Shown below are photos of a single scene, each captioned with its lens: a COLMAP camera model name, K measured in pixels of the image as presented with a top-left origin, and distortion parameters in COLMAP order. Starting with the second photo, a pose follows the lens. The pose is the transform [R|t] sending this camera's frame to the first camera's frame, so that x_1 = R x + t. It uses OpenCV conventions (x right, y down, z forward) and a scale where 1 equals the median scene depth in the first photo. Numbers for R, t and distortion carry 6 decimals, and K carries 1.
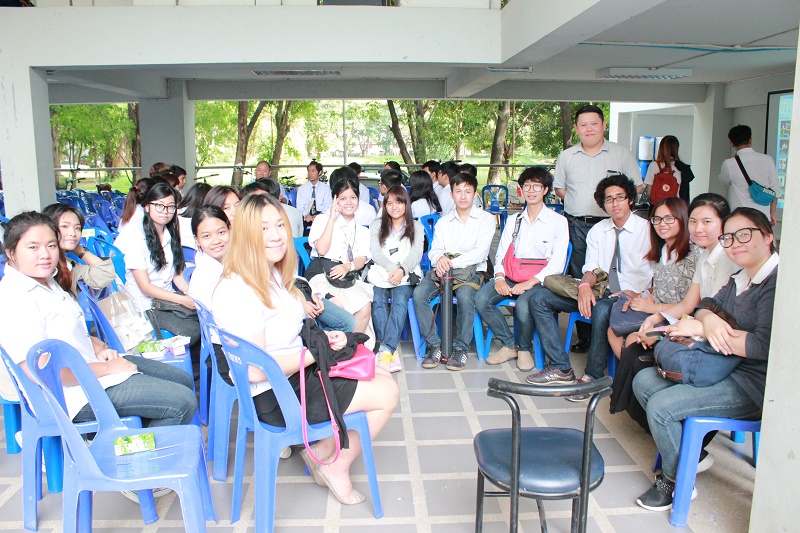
lens RADIAL K [[683.6, 0, 400.0], [0, 683.6, 266.5], [0, 0, 1]] dist [-0.002762, -0.000650]
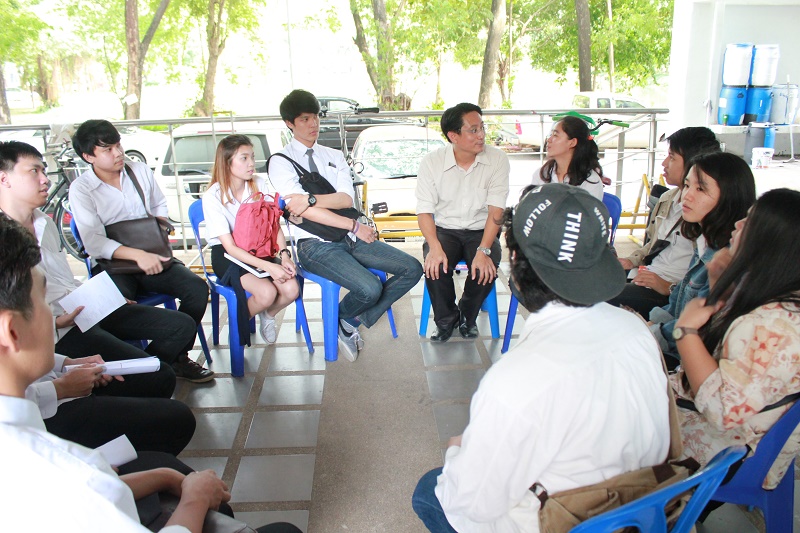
lens RADIAL K [[683.6, 0, 400.0], [0, 683.6, 266.5], [0, 0, 1]] dist [-0.002762, -0.000650]
pose [[0.999769, -0.021194, 0.003443, 0.030279], [0.020650, 0.992992, 0.116361, -0.034739], [-0.005885, -0.116263, 0.993201, 0.184266]]
